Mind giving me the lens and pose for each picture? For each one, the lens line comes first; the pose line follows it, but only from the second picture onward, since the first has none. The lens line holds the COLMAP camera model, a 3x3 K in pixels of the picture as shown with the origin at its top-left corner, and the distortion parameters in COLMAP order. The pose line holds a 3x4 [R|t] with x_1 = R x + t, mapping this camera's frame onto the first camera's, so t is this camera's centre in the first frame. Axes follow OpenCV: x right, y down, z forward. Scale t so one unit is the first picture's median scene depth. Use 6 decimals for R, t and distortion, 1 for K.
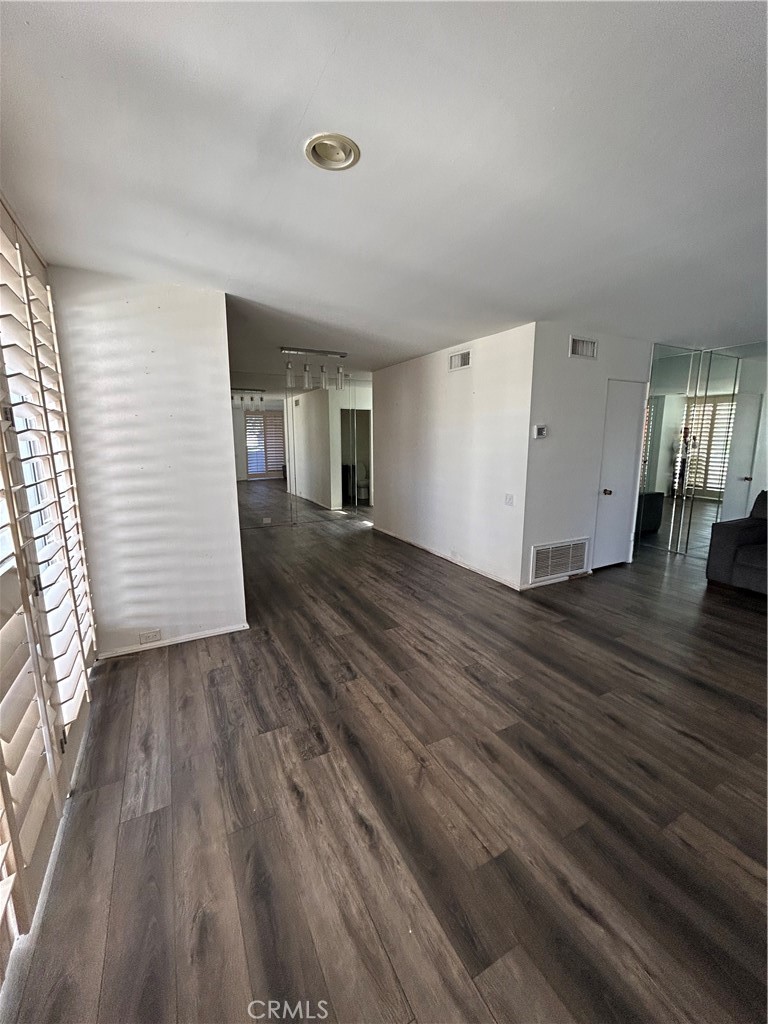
lens RADIAL K [[413.1, 0, 383.3], [0, 413.1, 509.7], [0, 0, 1]] dist [-0.001370, 0.000818]
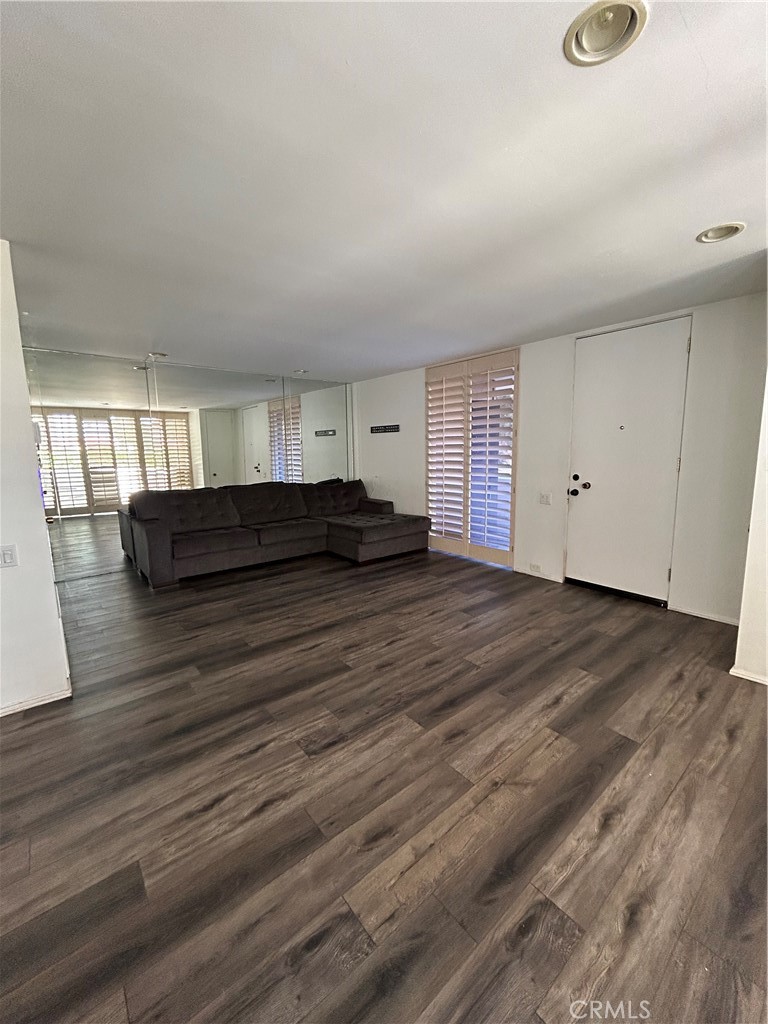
lens RADIAL K [[413.1, 0, 383.0], [0, 413.1, 507.7], [0, 0, 1]] dist [-0.001370, 0.000818]
pose [[-0.206279, -0.132507, 0.969480, -0.481537], [0.184700, 0.967704, 0.171563, -0.136368], [-0.960903, 0.214453, -0.175143, 0.930558]]
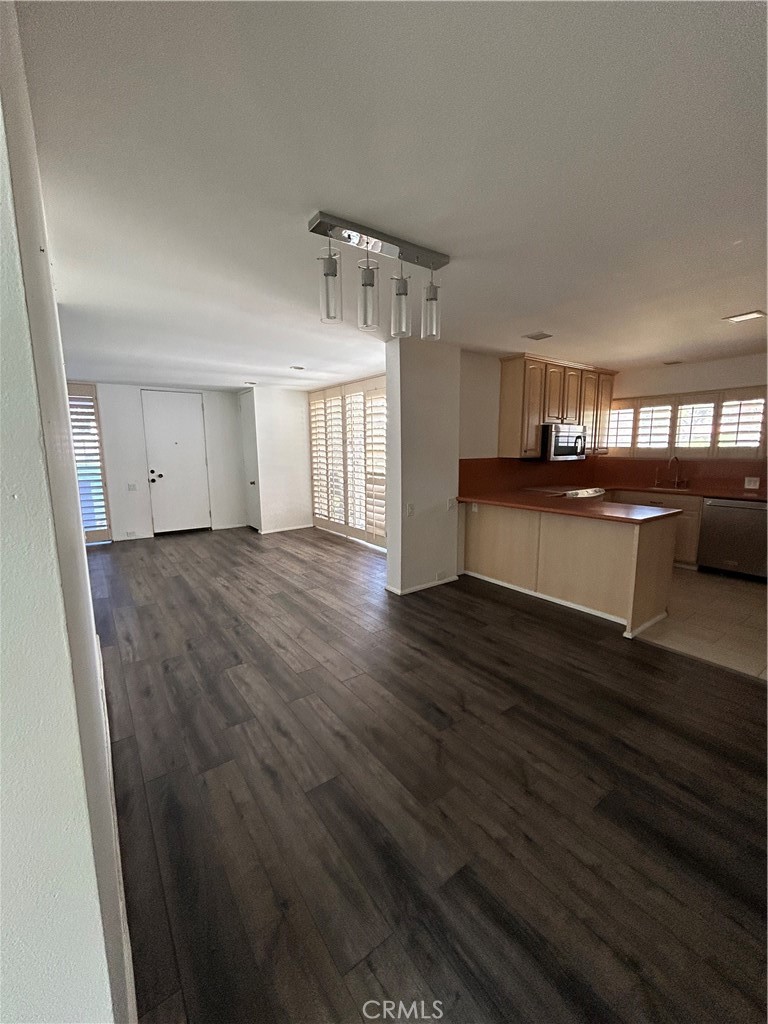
lens RADIAL K [[413.1, 0, 388.4], [0, 413.1, 507.5], [0, 0, 1]] dist [-0.001370, 0.000818]
pose [[-0.987942, 0.032165, -0.151448, -0.175726], [-0.016448, 0.950844, 0.309234, -0.463095], [0.153949, 0.307996, -0.938849, 2.697133]]
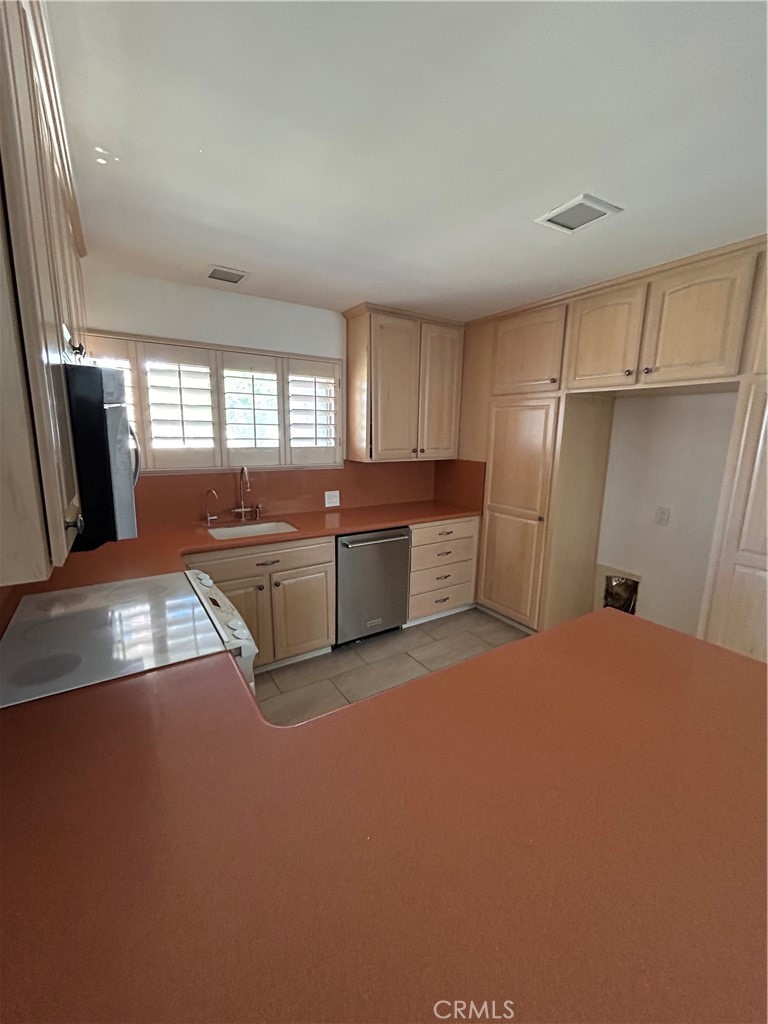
lens RADIAL K [[413.1, 0, 380.7], [0, 413.1, 506.2], [0, 0, 1]] dist [-0.001370, 0.000818]
pose [[0.090559, 0.179694, -0.979545, -0.769162], [-0.186211, 0.969295, 0.160599, -0.238781], [0.978327, 0.167858, 0.121240, 1.183217]]
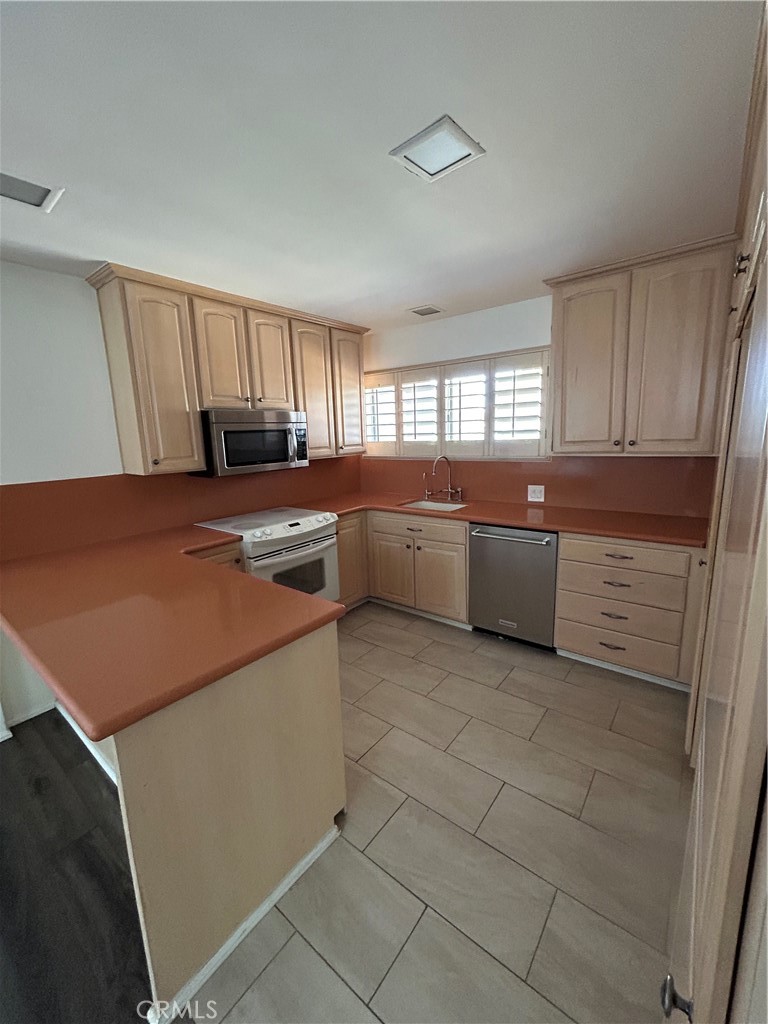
lens RADIAL K [[413.1, 0, 385.6], [0, 413.1, 507.5], [0, 0, 1]] dist [-0.001370, 0.000818]
pose [[-0.910090, 0.108532, -0.399946, -1.141512], [-0.034221, 0.942119, 0.333529, -0.384288], [0.412995, 0.317228, -0.853699, 2.073969]]
